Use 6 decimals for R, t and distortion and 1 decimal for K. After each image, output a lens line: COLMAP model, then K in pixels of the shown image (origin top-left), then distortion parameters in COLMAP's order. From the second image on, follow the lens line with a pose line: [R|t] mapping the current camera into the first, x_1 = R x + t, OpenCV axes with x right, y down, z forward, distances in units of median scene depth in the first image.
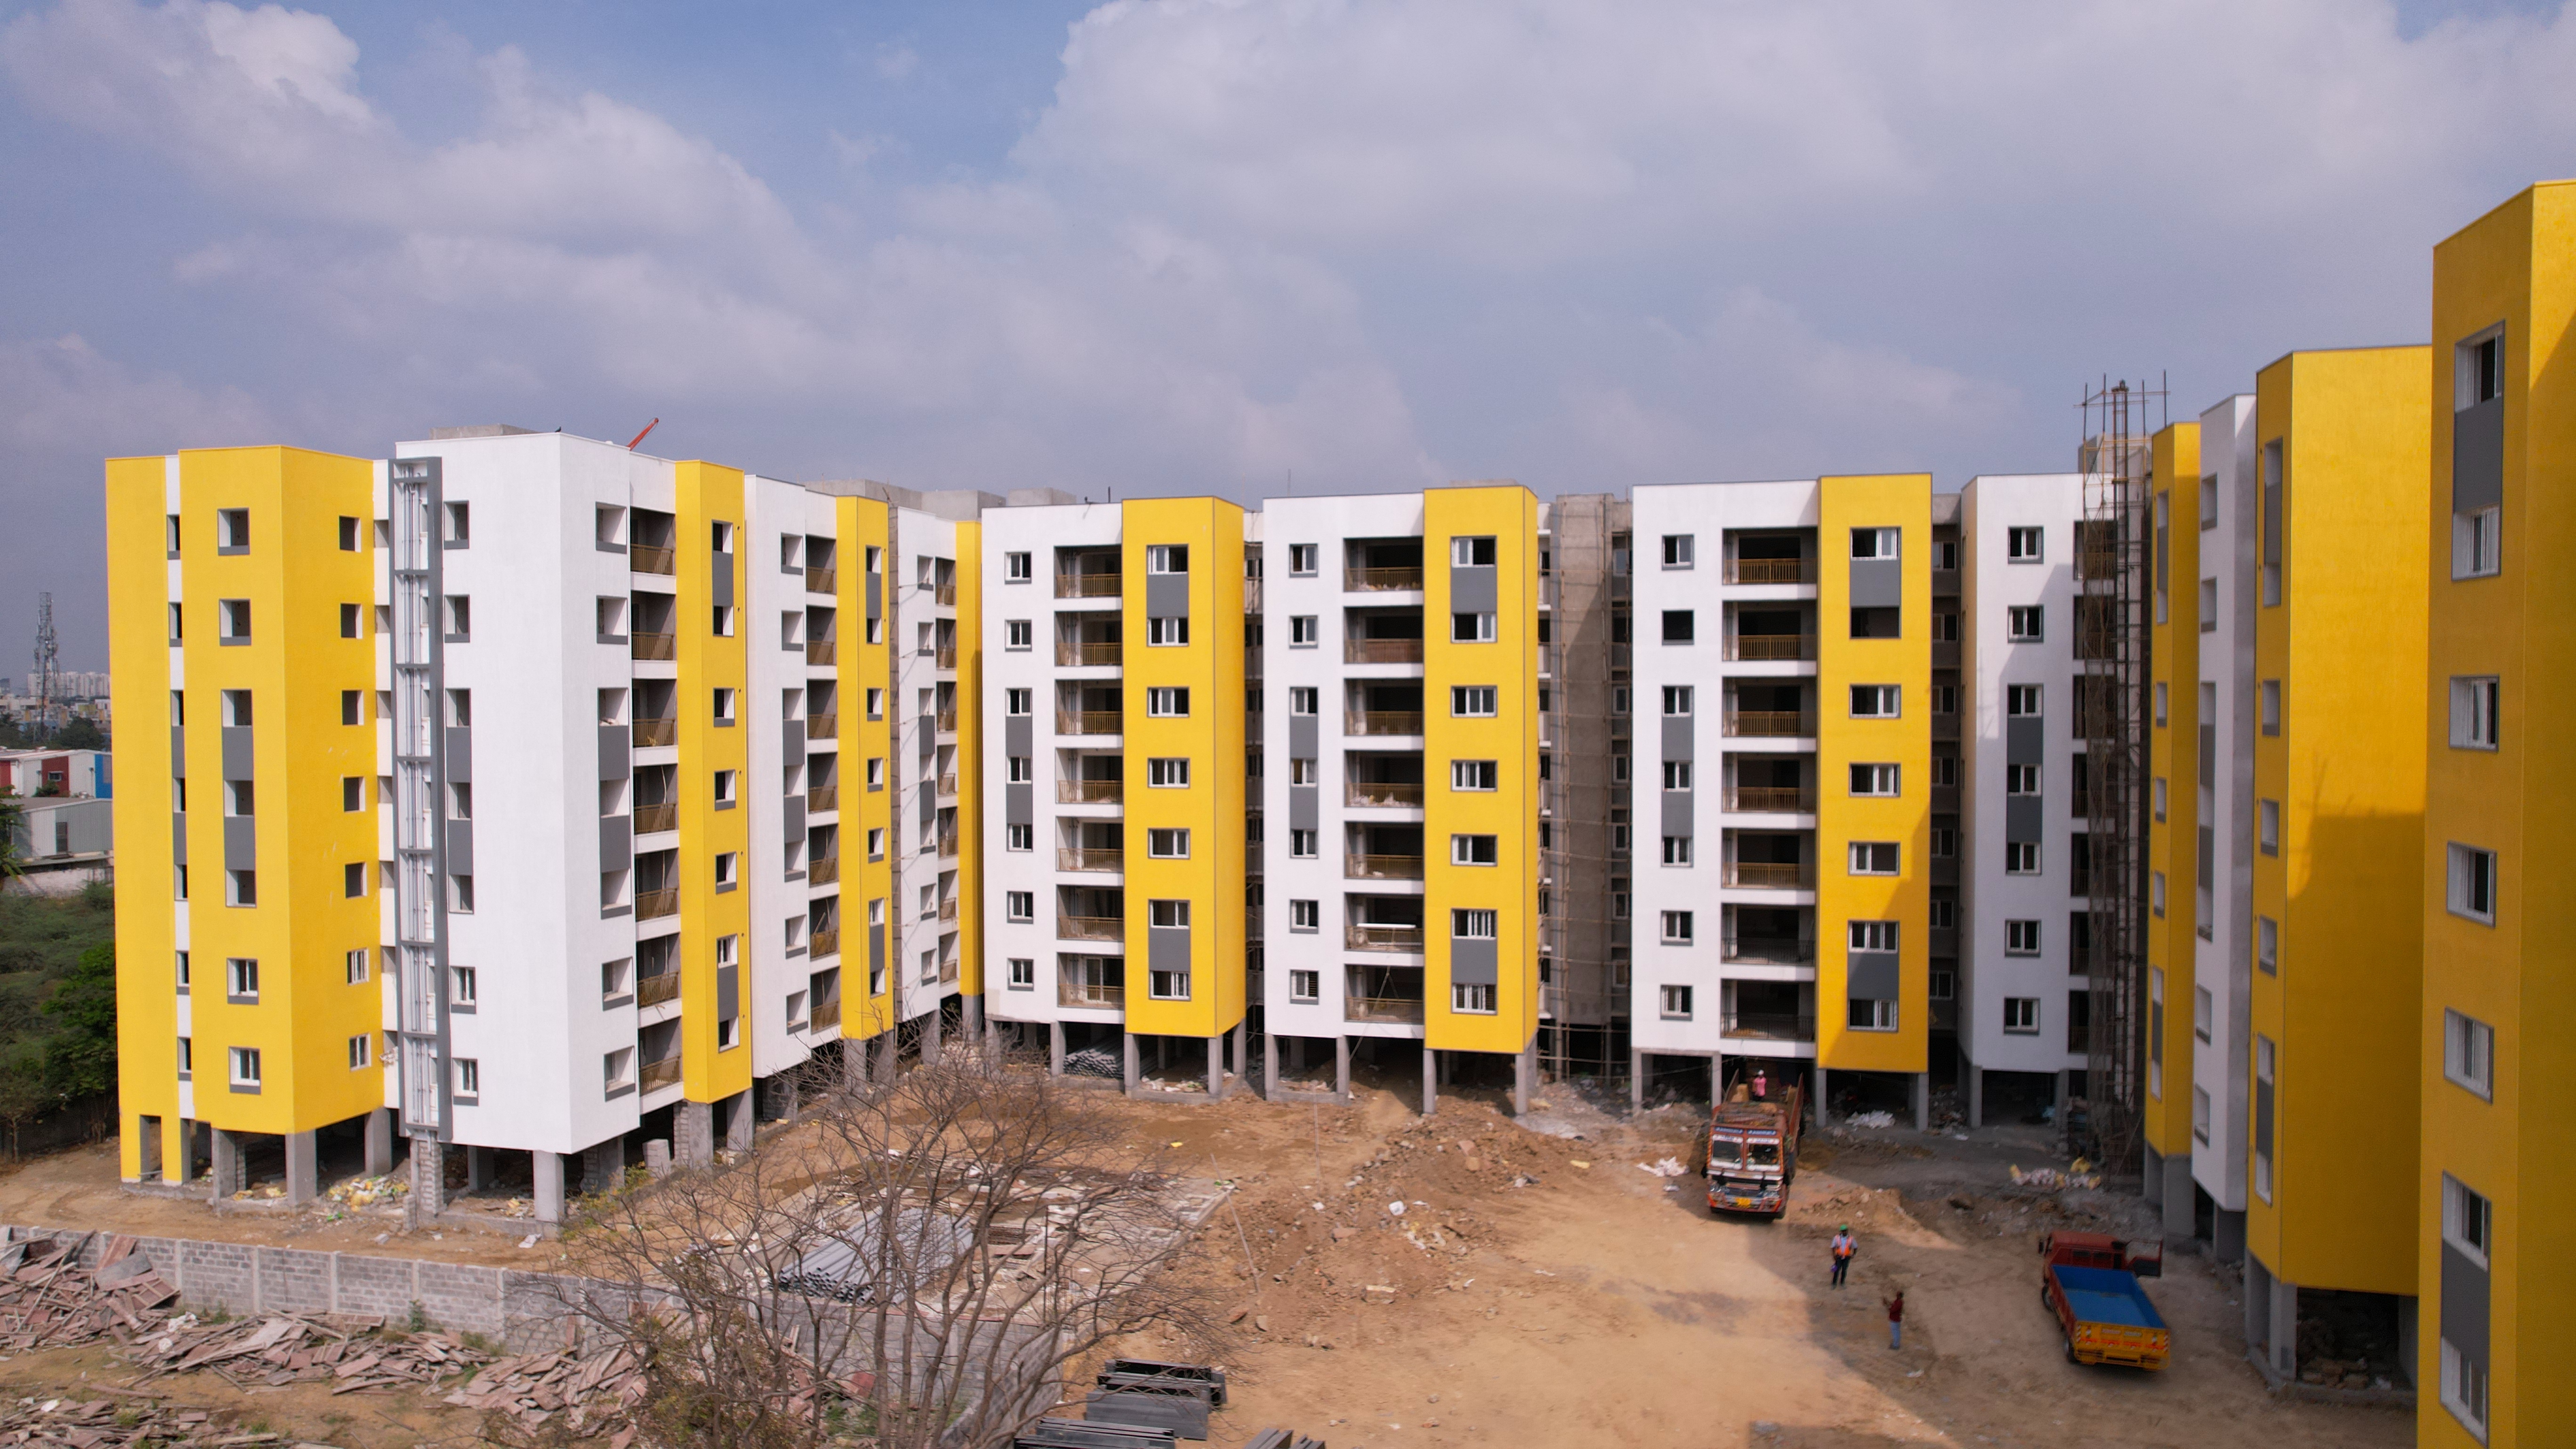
lens RADIAL K [[1624.5, 0, 1320.6], [0, 1624.5, 731.4], [0, 0, 1]] dist [-0.068457, 0.051053]
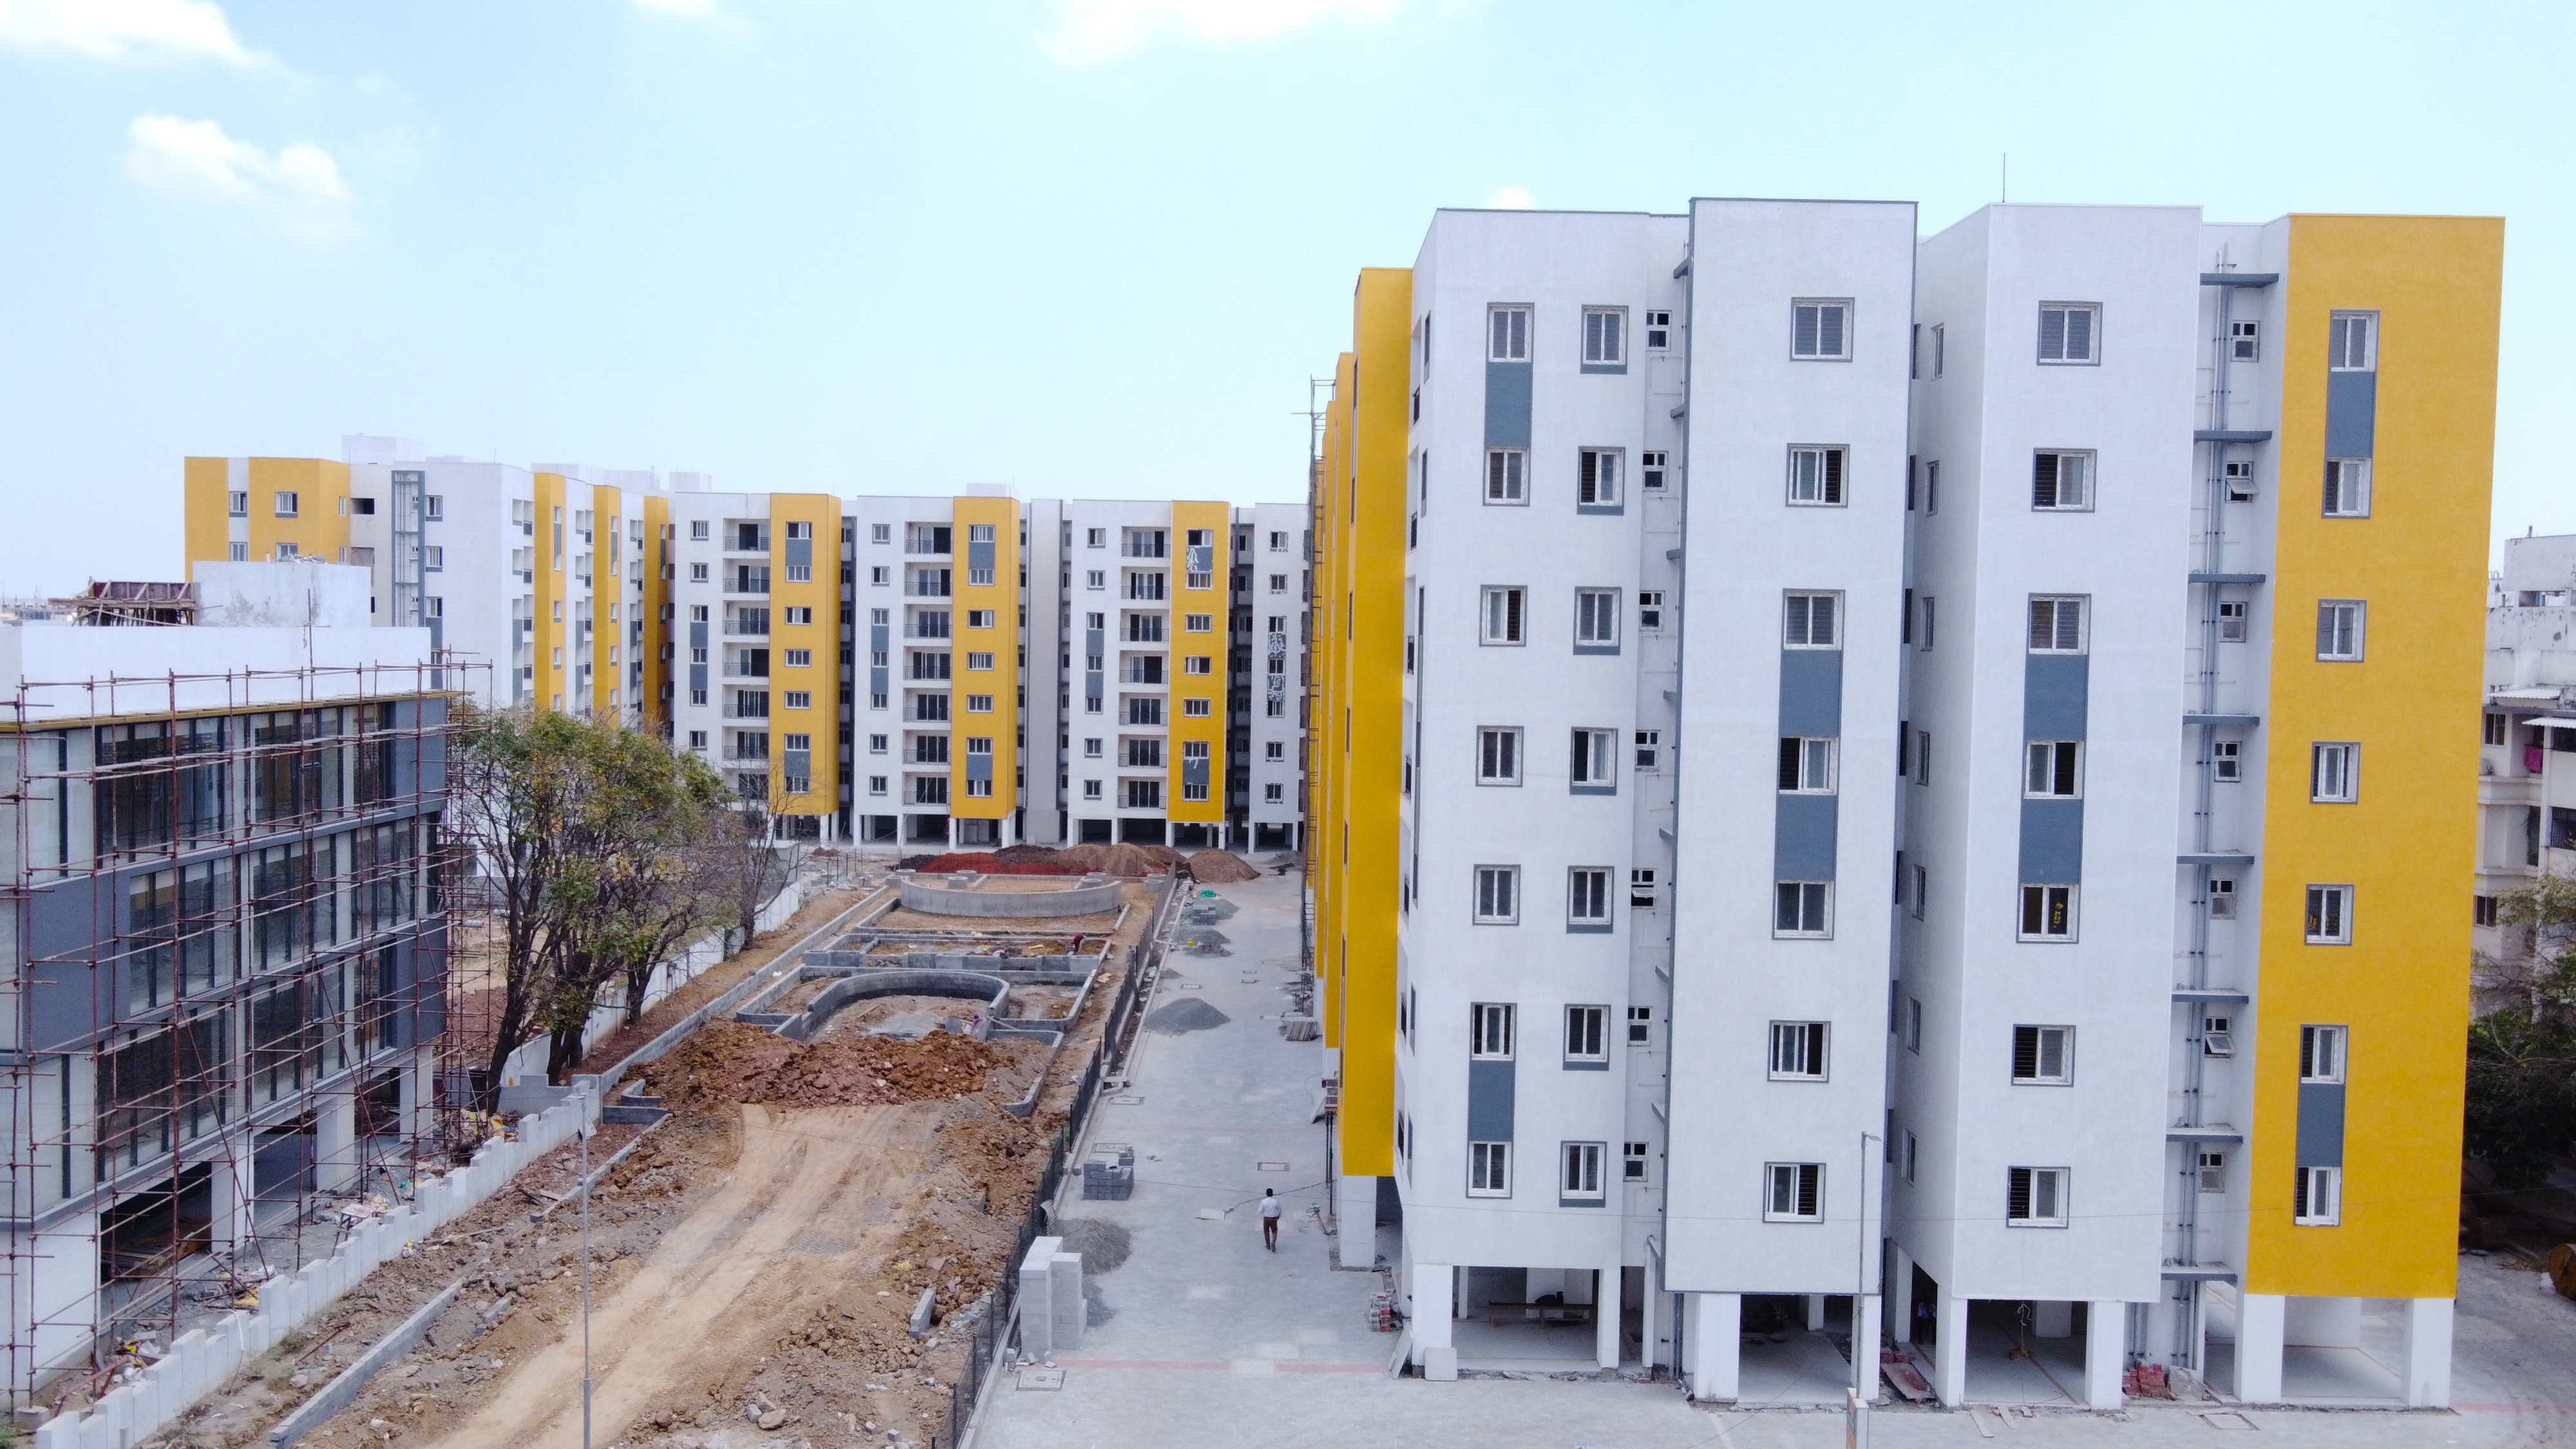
lens RADIAL K [[1875.5, 0, 1241.2], [0, 1875.5, 727.0], [0, 0, 1]] dist [0.003265, 0.000506]
pose [[0.971424, 0.008410, 0.237203, -0.114910], [-0.014963, 0.999554, 0.025841, 0.042559], [-0.236880, -0.028652, 0.971116, -1.066163]]
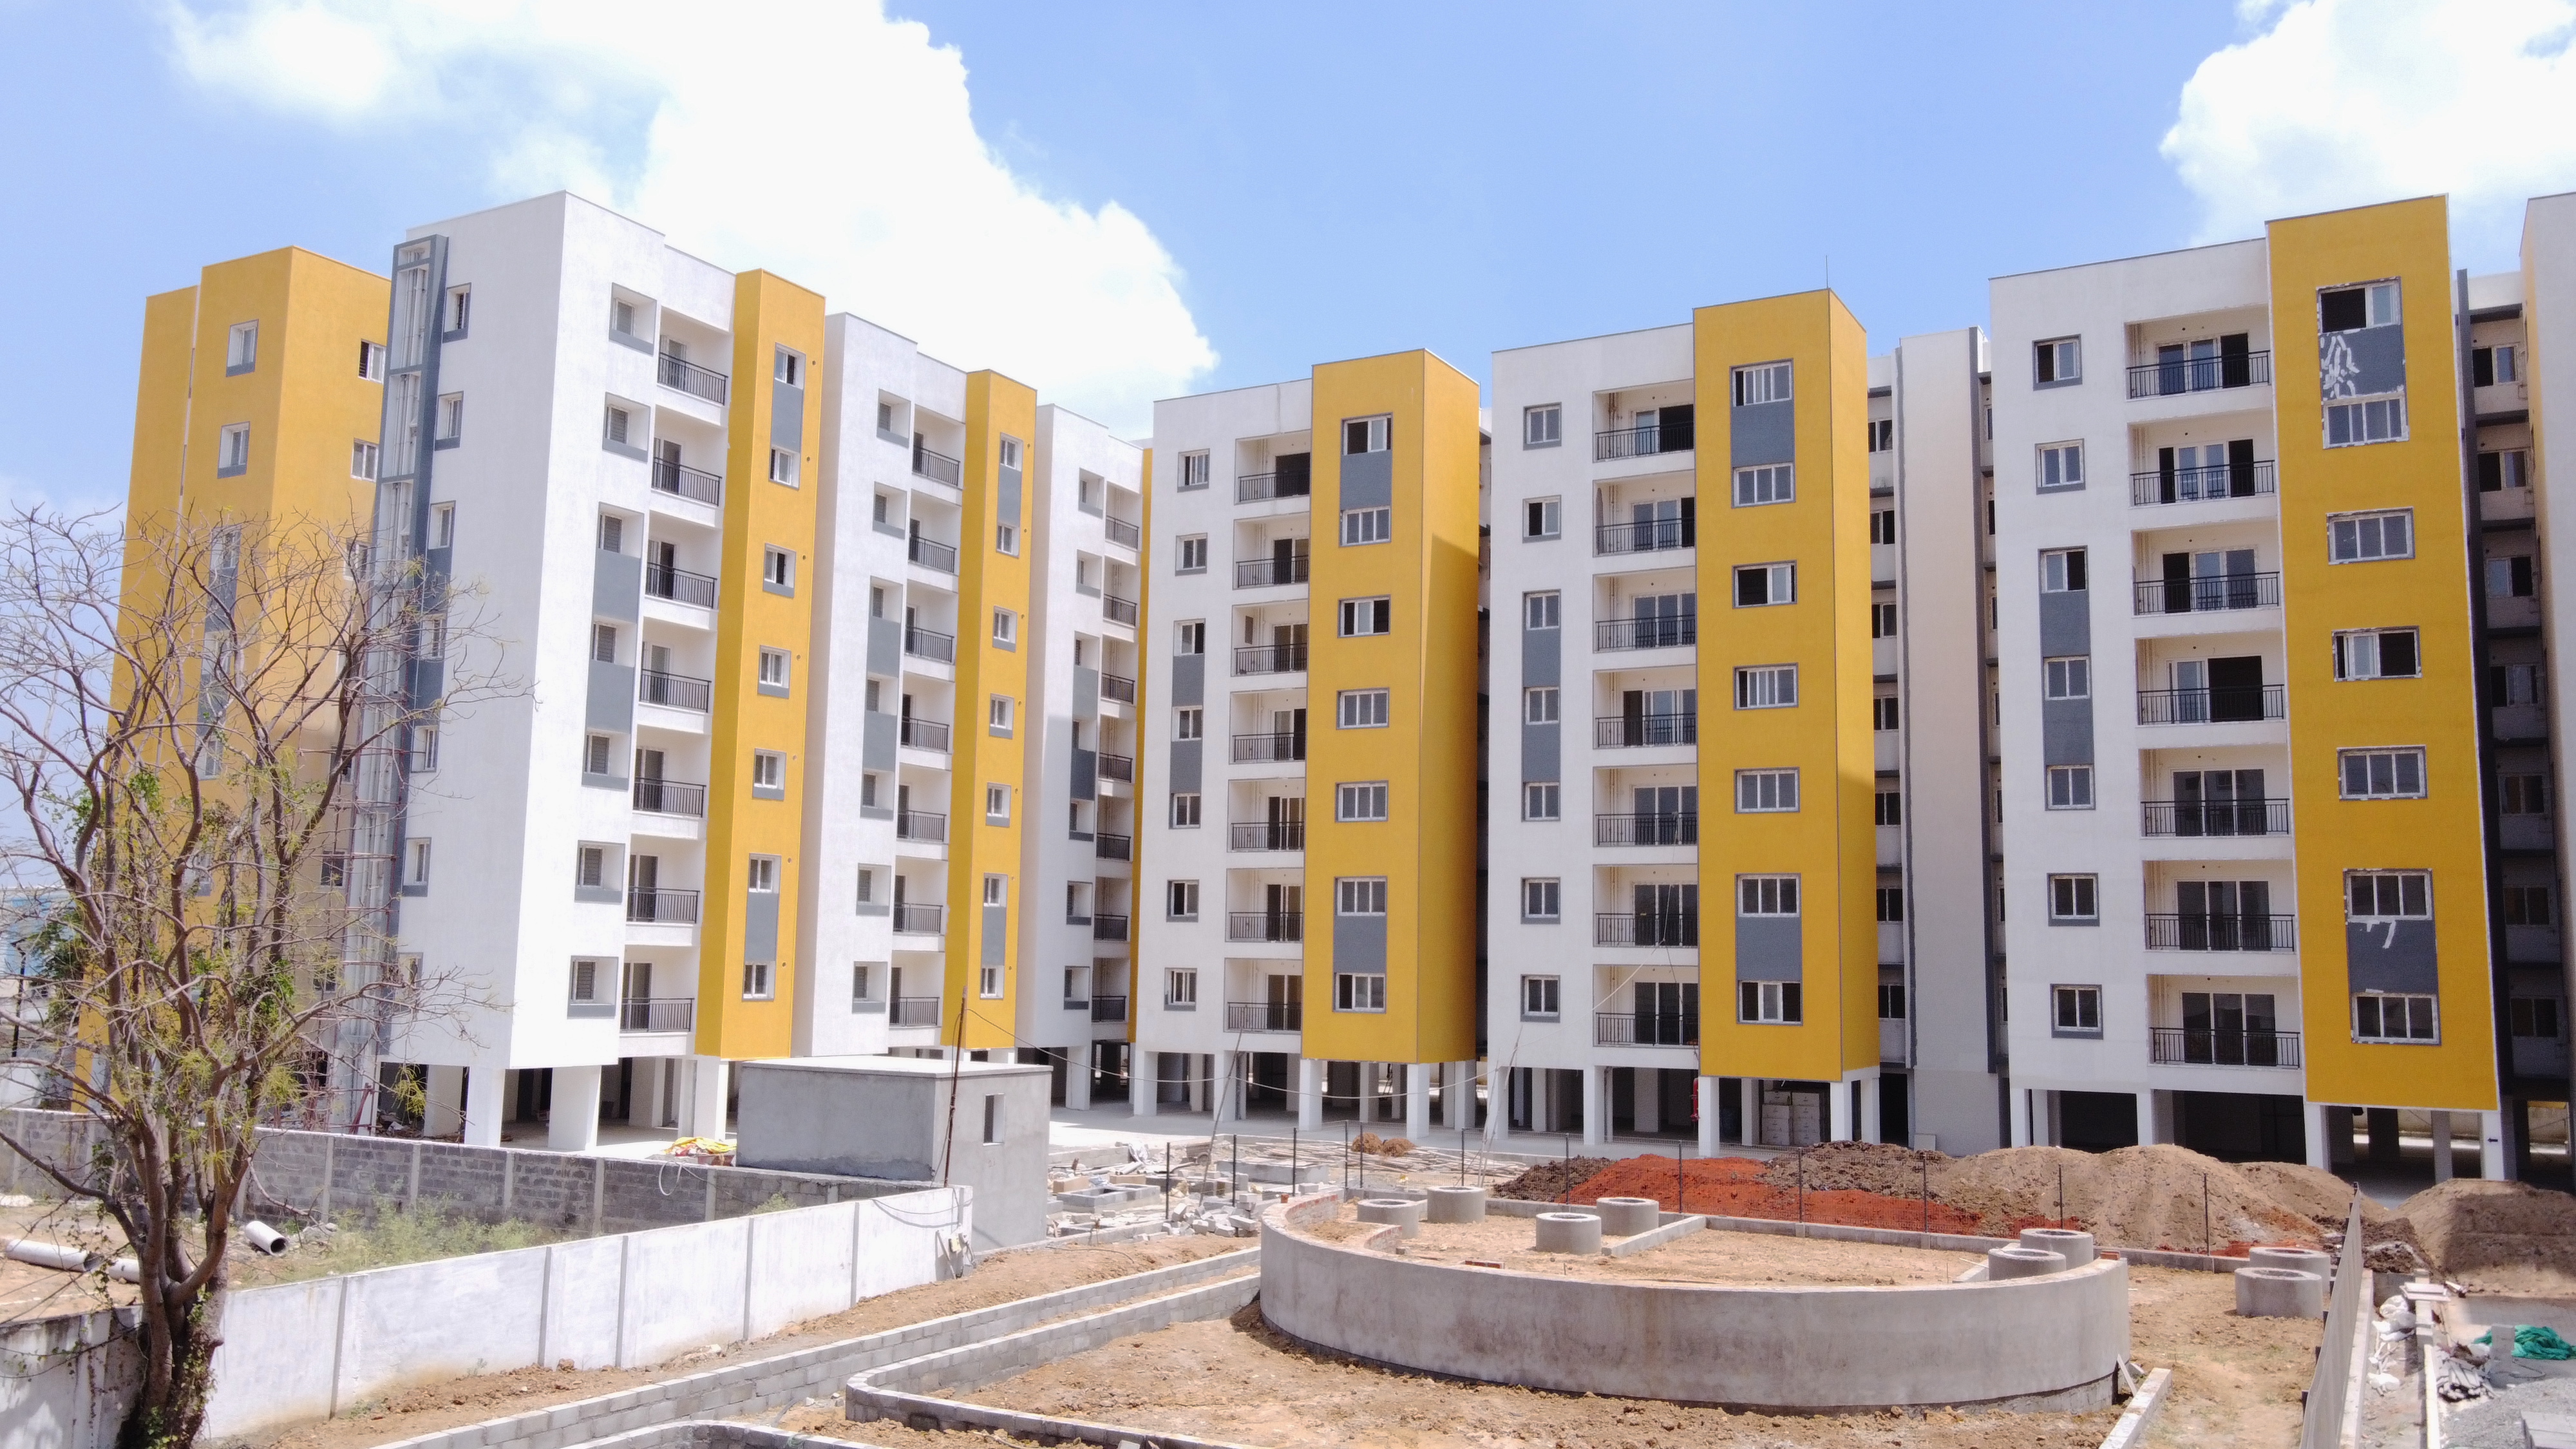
lens RADIAL K [[1971.0, 0, 1288.0], [0, 1971.0, 724.5], [0, 0, 1]] dist [-0.025237, 0.067983]
pose [[0.966174, -0.013082, -0.257560, 0.116765], [-0.025120, 0.989190, -0.144475, 0.176859], [0.256666, 0.146058, 0.955400, 0.120693]]
